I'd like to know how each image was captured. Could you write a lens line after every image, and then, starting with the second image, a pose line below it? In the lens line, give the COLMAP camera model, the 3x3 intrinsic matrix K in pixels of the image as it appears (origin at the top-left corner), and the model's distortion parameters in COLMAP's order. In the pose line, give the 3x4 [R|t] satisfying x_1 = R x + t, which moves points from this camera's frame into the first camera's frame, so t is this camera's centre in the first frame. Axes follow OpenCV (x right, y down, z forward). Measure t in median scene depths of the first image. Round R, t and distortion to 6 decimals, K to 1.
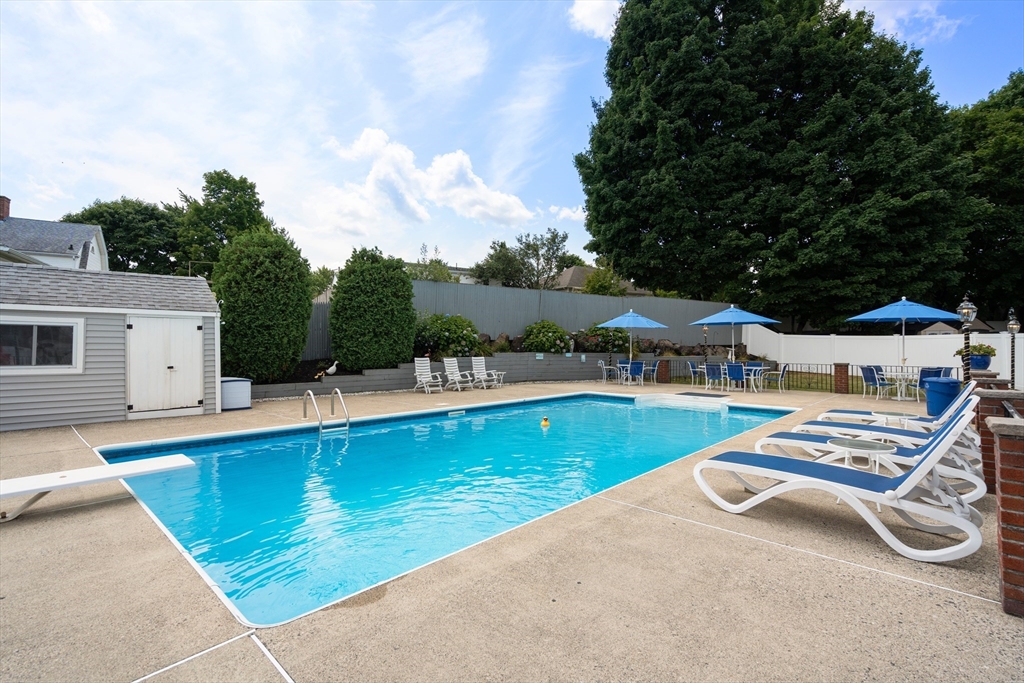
lens RADIAL K [[475.6, 0, 508.4], [0, 475.6, 326.8], [0, 0, 1]] dist [-0.001847, 0.000812]
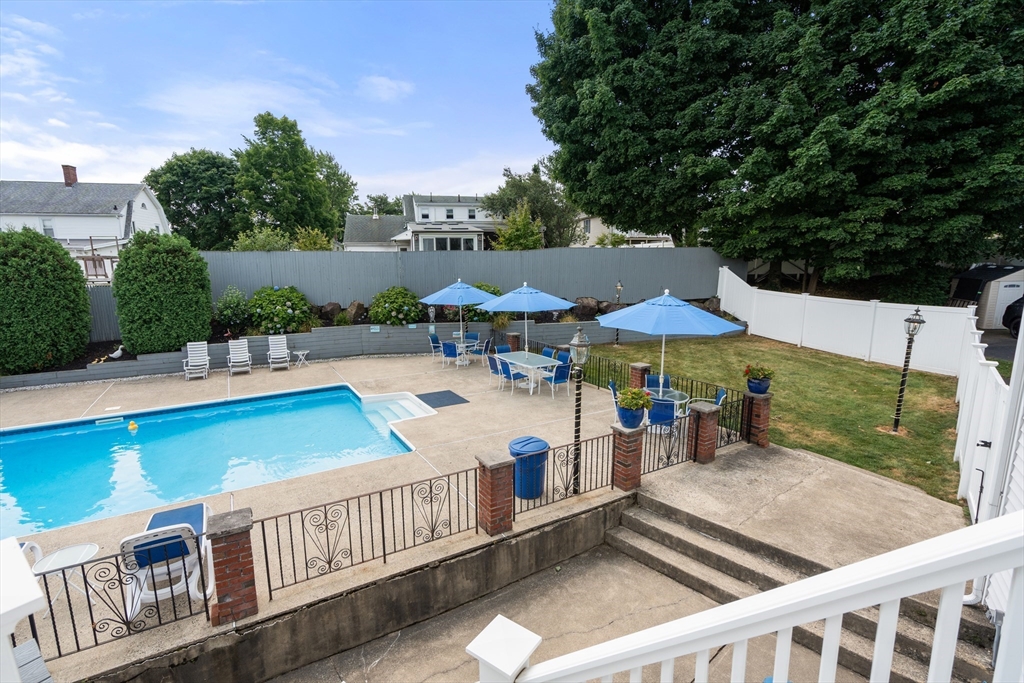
lens RADIAL K [[473.9, 0, 495.4], [0, 473.9, 345.1], [0, 0, 1]] dist [-0.002336, 0.000286]
pose [[0.958056, 0.034956, -0.284440, 0.423912], [0.026492, 0.977480, 0.209357, -0.073082], [0.285353, -0.208111, 0.935555, 0.140208]]
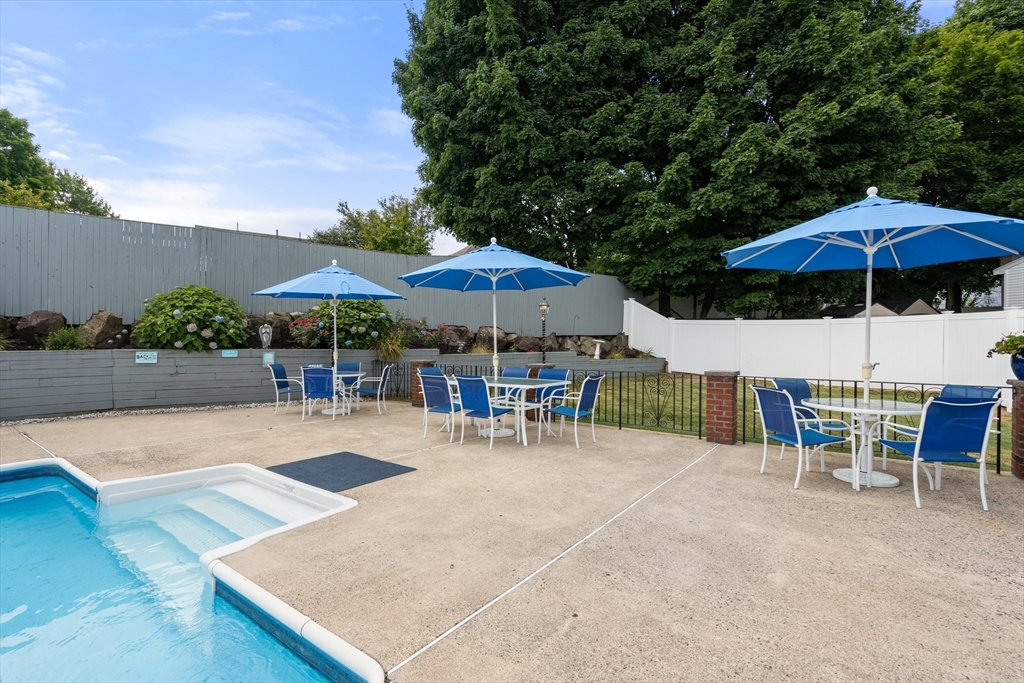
lens RADIAL K [[483.5, 0, 507.1], [0, 483.5, 336.6], [0, 0, 1]] dist [-0.004732, -0.000646]
pose [[0.993442, -0.003500, 0.114280, 0.280234], [-0.000416, 0.999414, 0.034223, 0.018489], [-0.114332, -0.034046, 0.992859, 0.360886]]
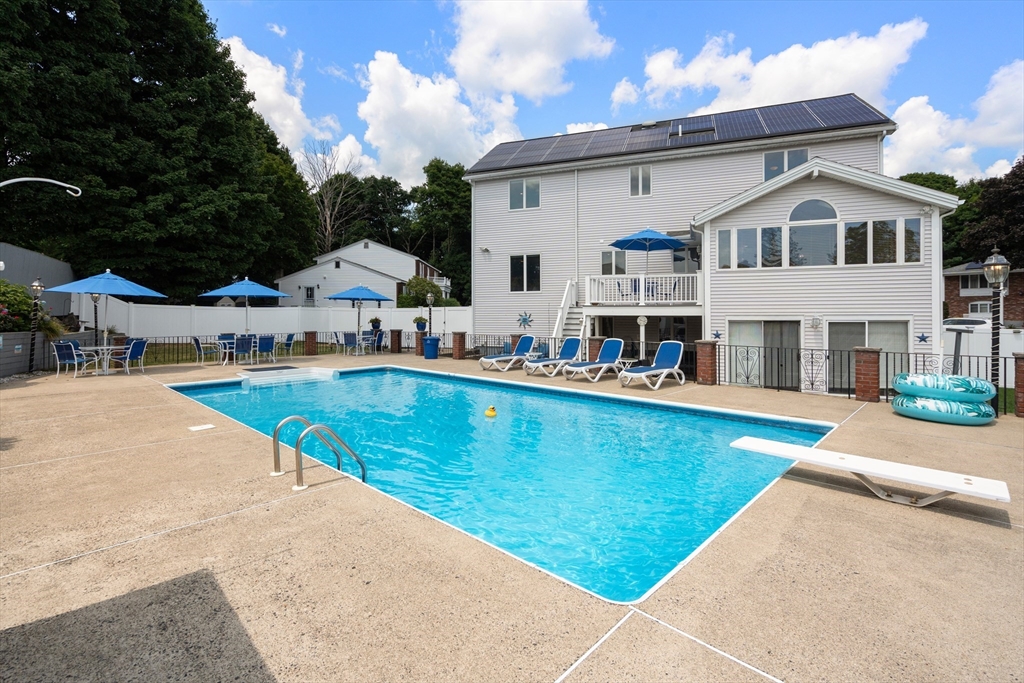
lens RADIAL K [[475.6, 0, 508.4], [0, 475.6, 326.8], [0, 0, 1]] dist [-0.001847, 0.000812]
pose [[-0.003119, -0.035254, 0.999374, -0.368612], [-0.041167, 0.998536, 0.035096, -0.001653], [-0.999147, -0.041032, -0.004565, 0.304160]]
